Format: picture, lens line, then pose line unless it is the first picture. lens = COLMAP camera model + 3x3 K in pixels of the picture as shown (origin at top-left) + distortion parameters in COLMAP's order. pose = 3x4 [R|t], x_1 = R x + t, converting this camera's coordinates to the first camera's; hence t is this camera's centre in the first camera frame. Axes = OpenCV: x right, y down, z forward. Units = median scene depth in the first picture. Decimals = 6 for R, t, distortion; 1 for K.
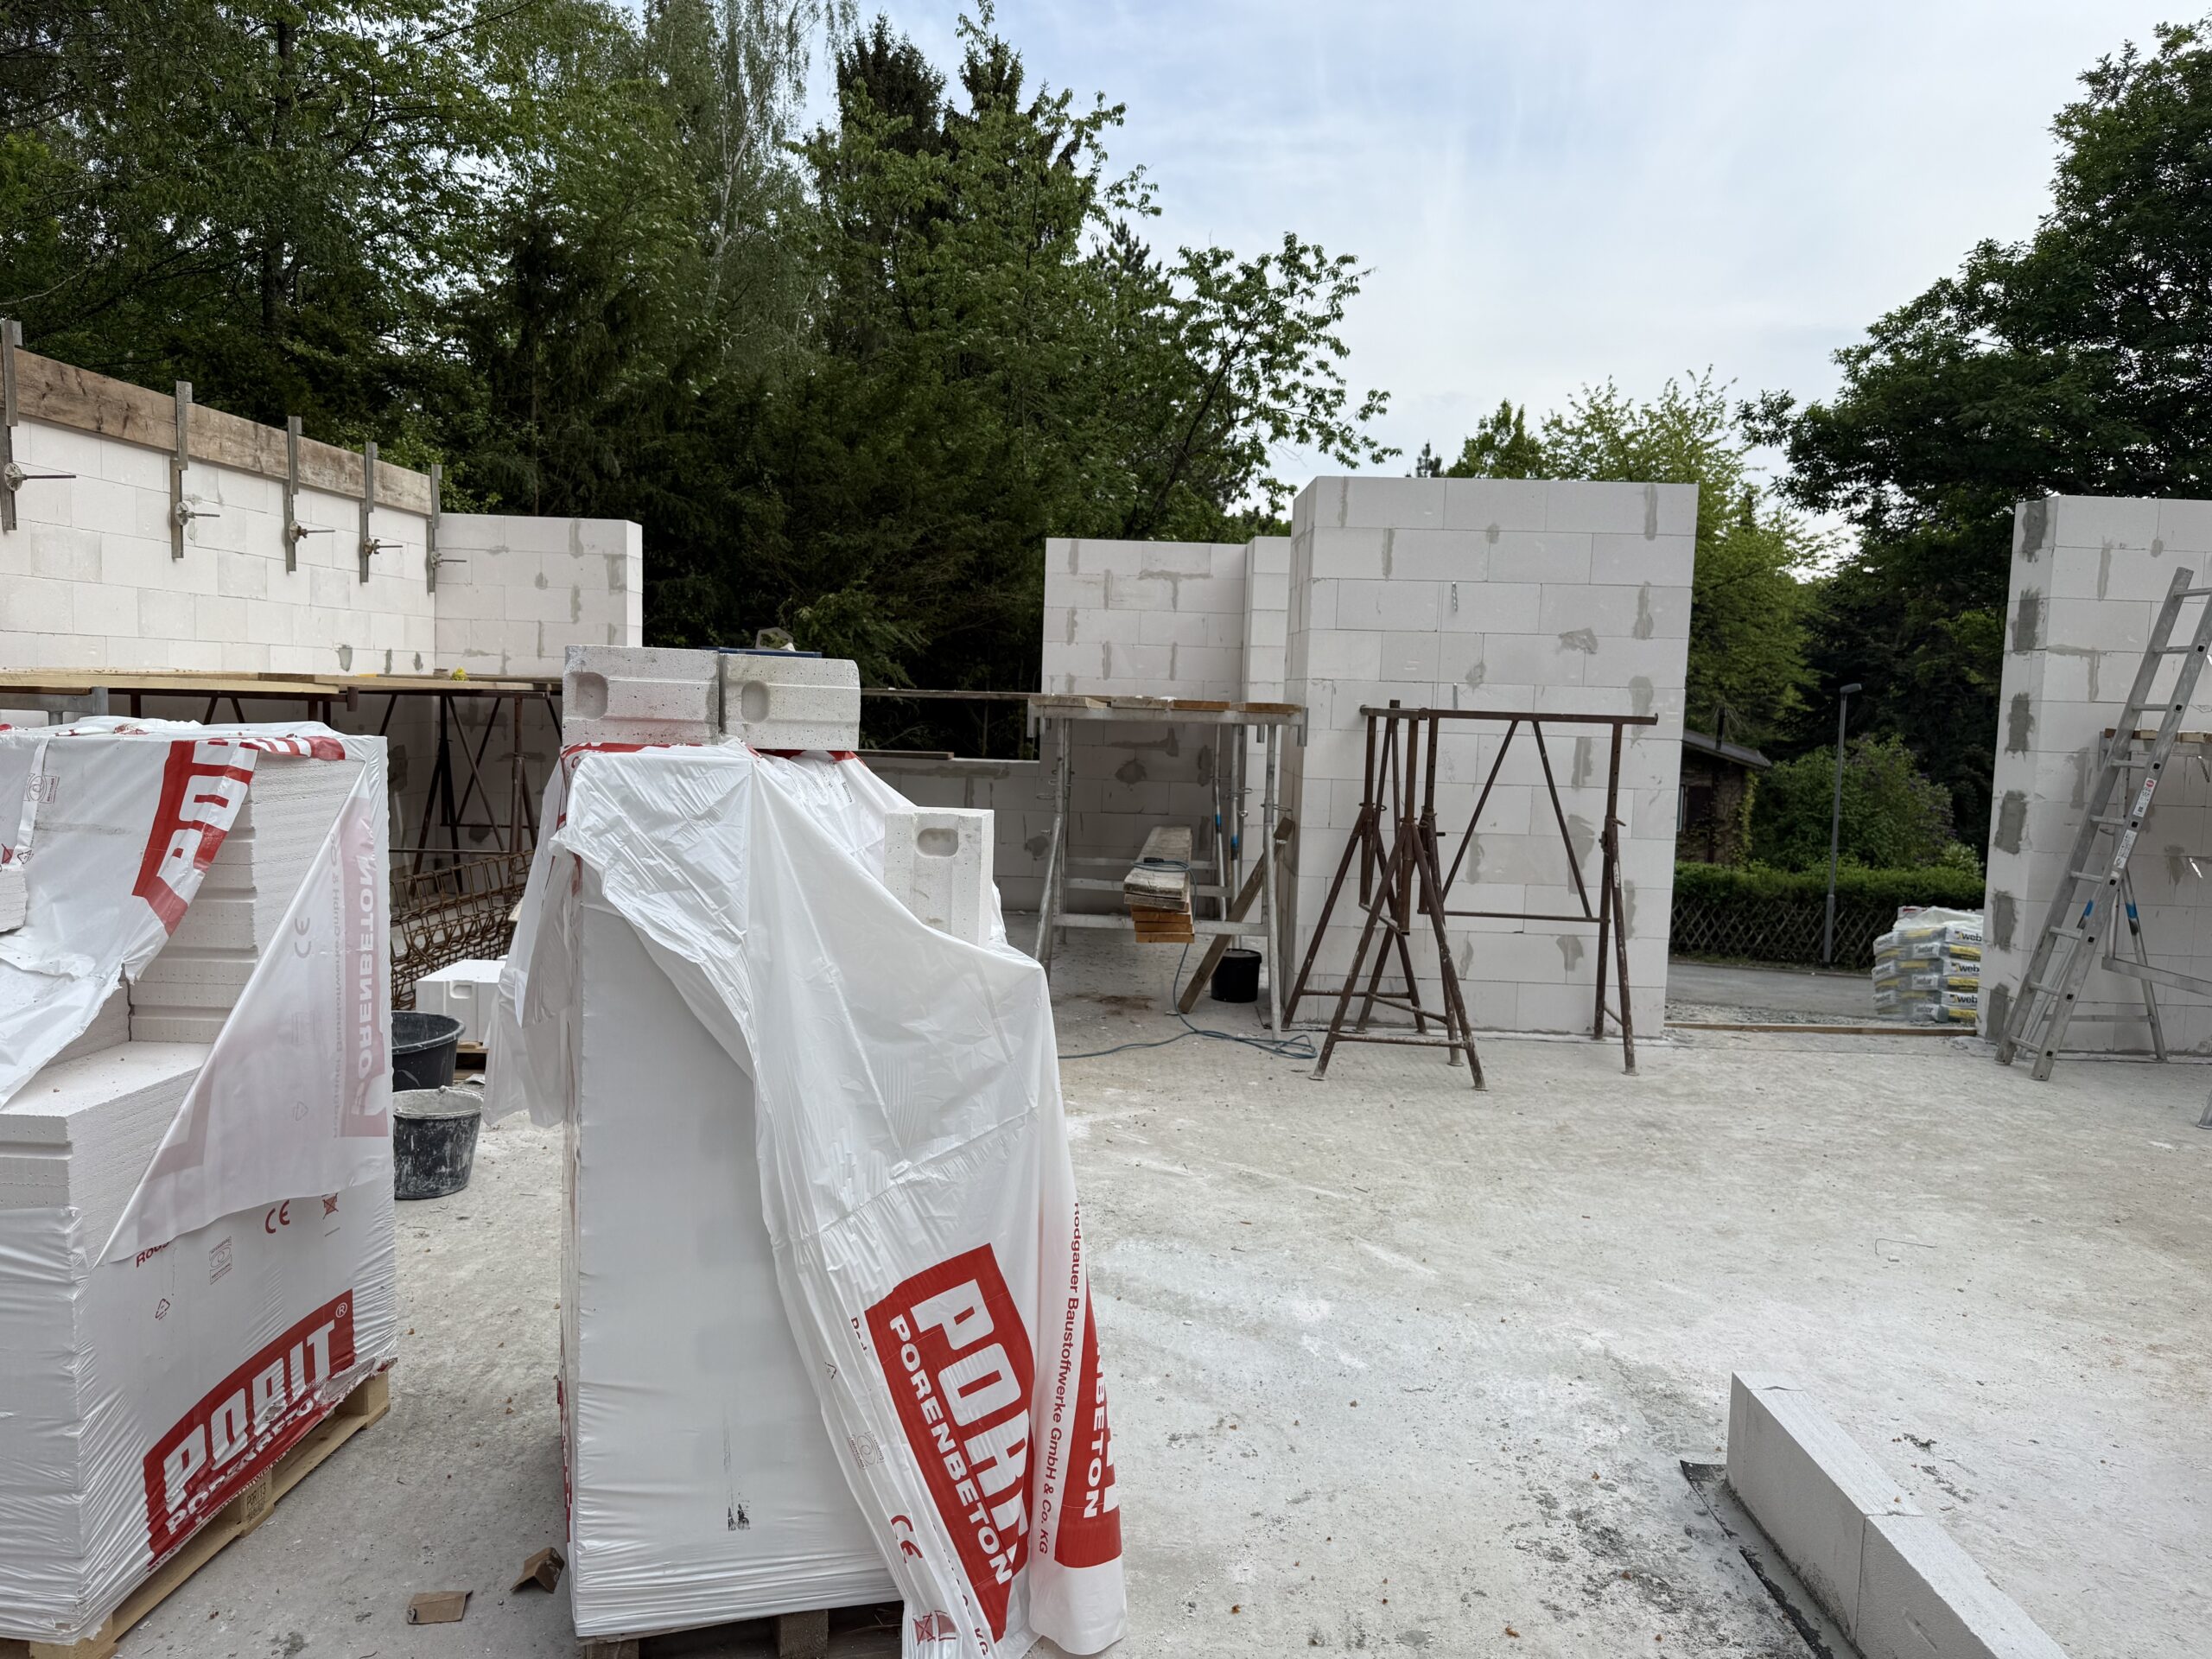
lens RADIAL K [[1535.0, 0, 1101.2], [0, 1535.0, 812.7], [0, 0, 1]] dist [0.136863, -0.226502]
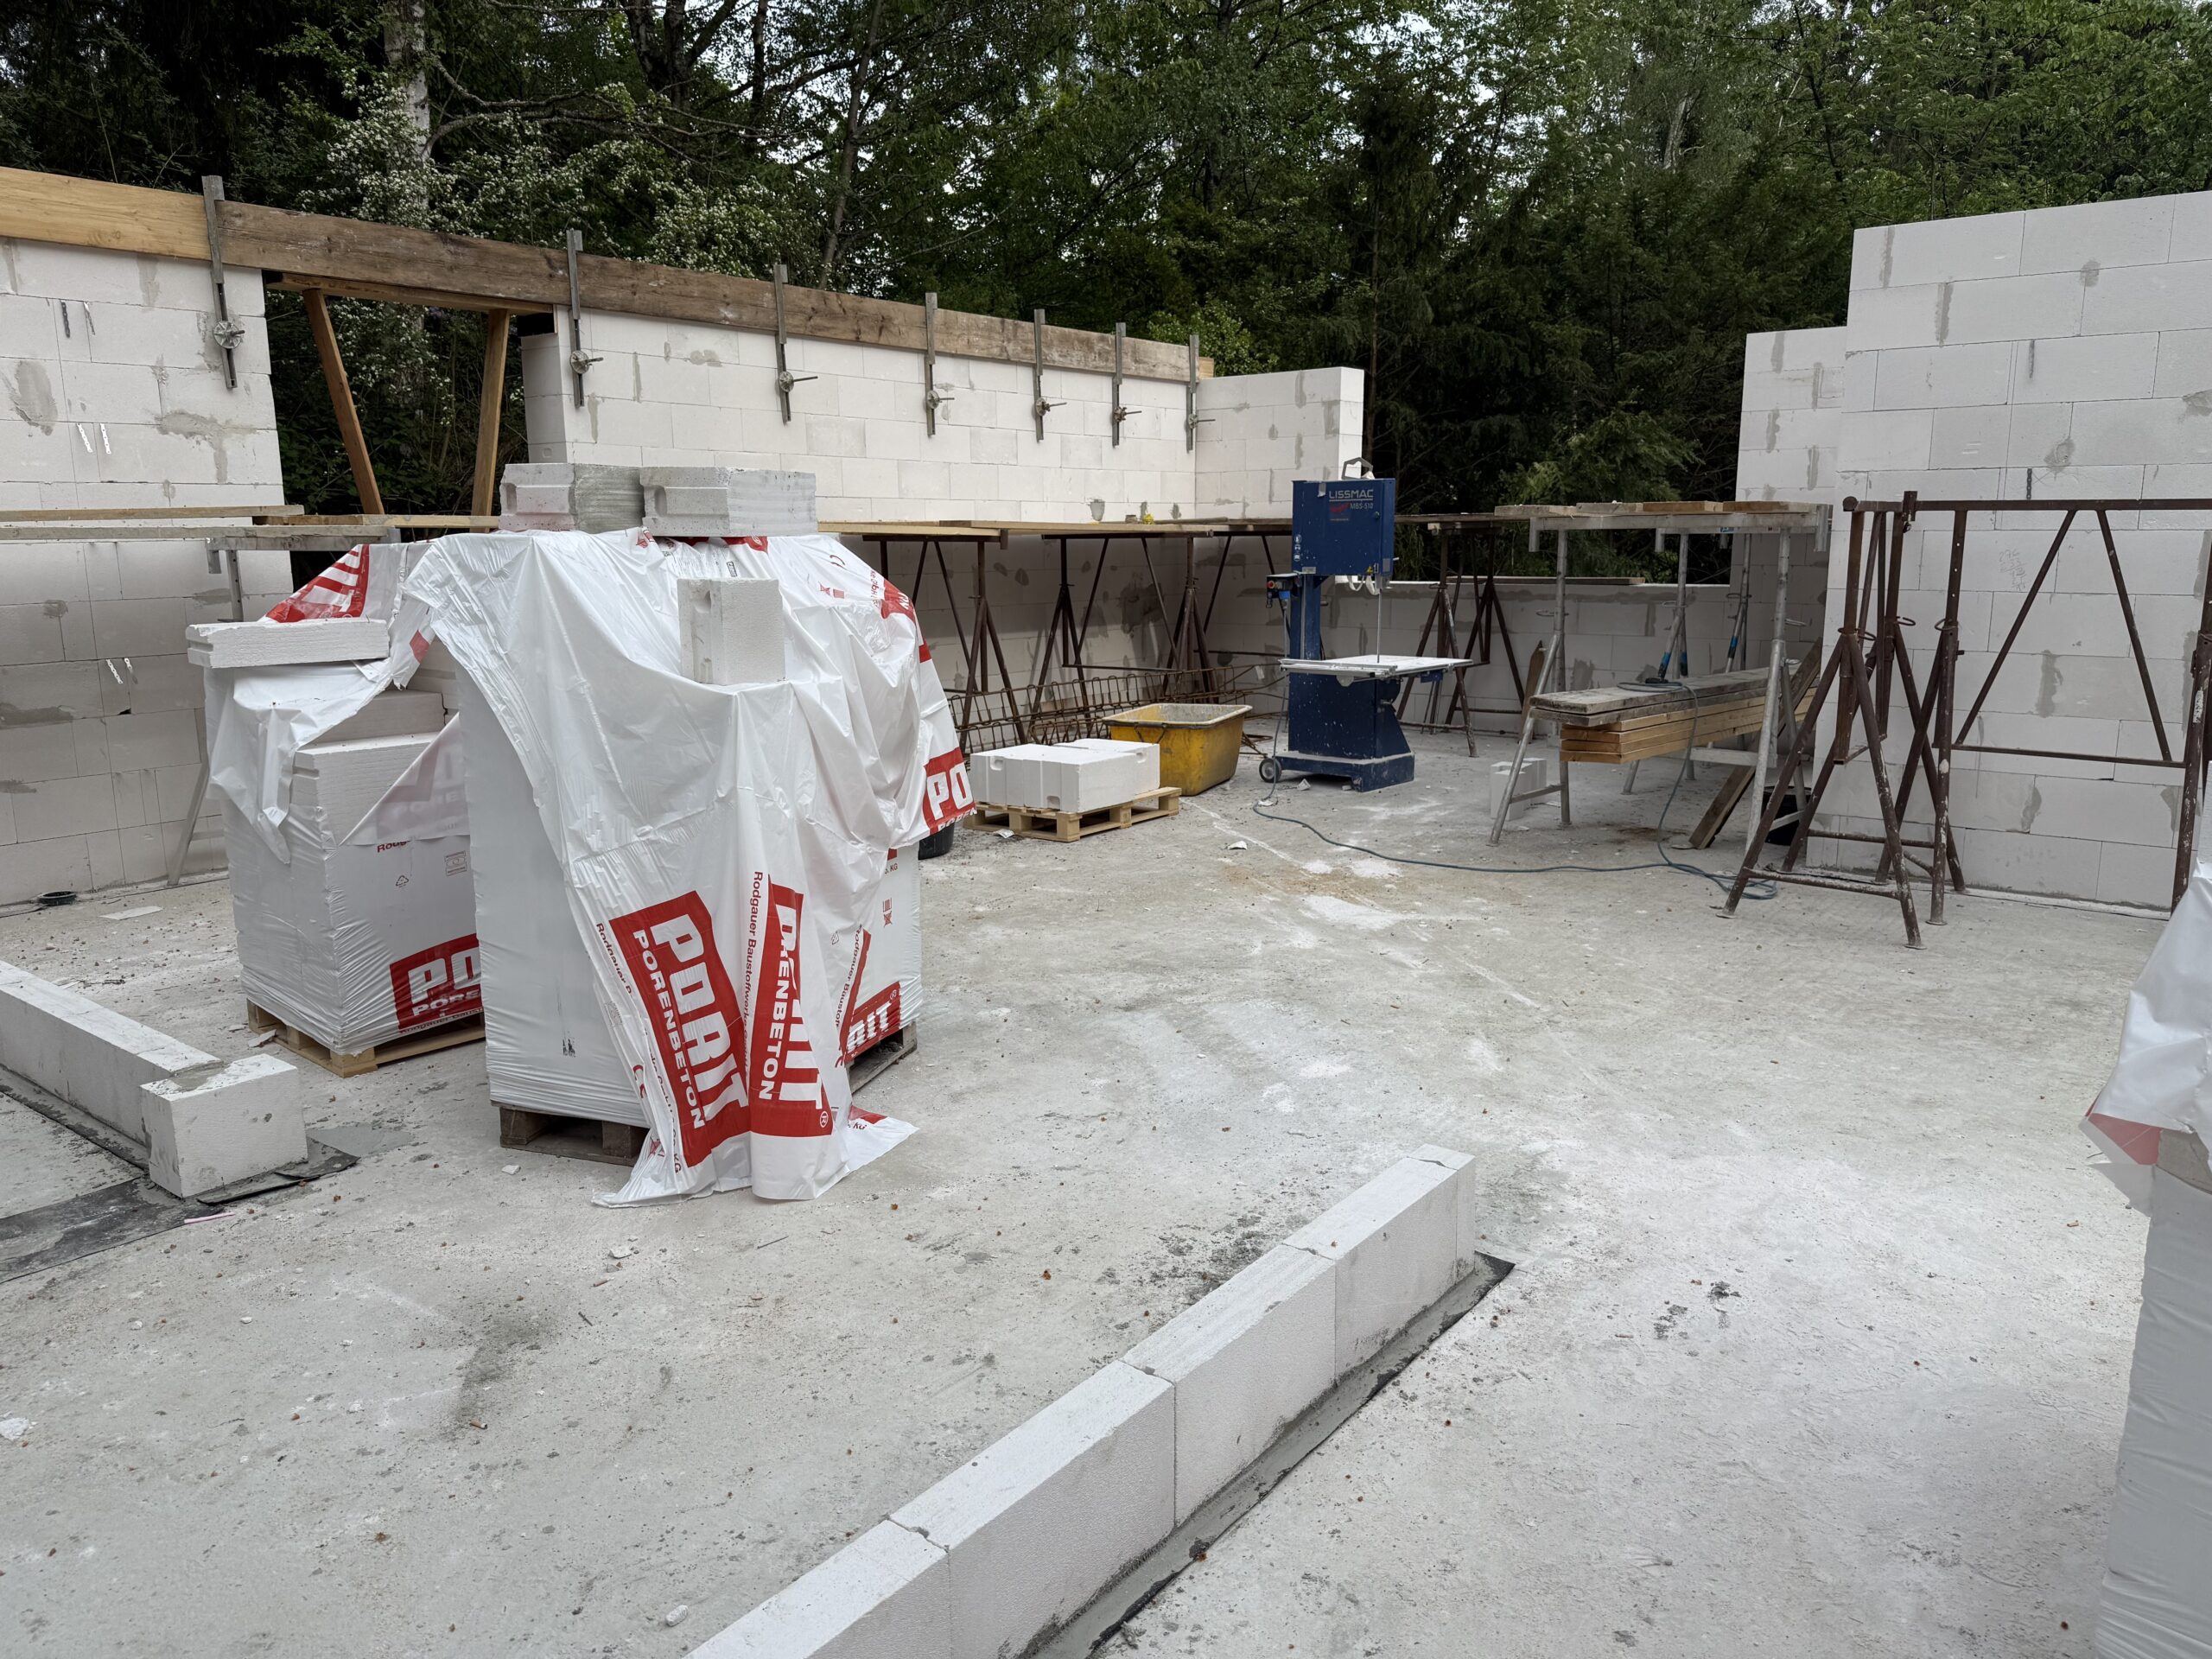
lens RADIAL K [[1532.7, 0, 1106.2], [0, 1532.7, 817.3], [0, 0, 1]] dist [0.112576, -0.187361]
pose [[0.792239, 0.074455, -0.605652, 0.368599], [-0.015215, 0.994630, 0.102370, 0.023633], [0.610022, -0.071886, 0.789117, 0.050986]]
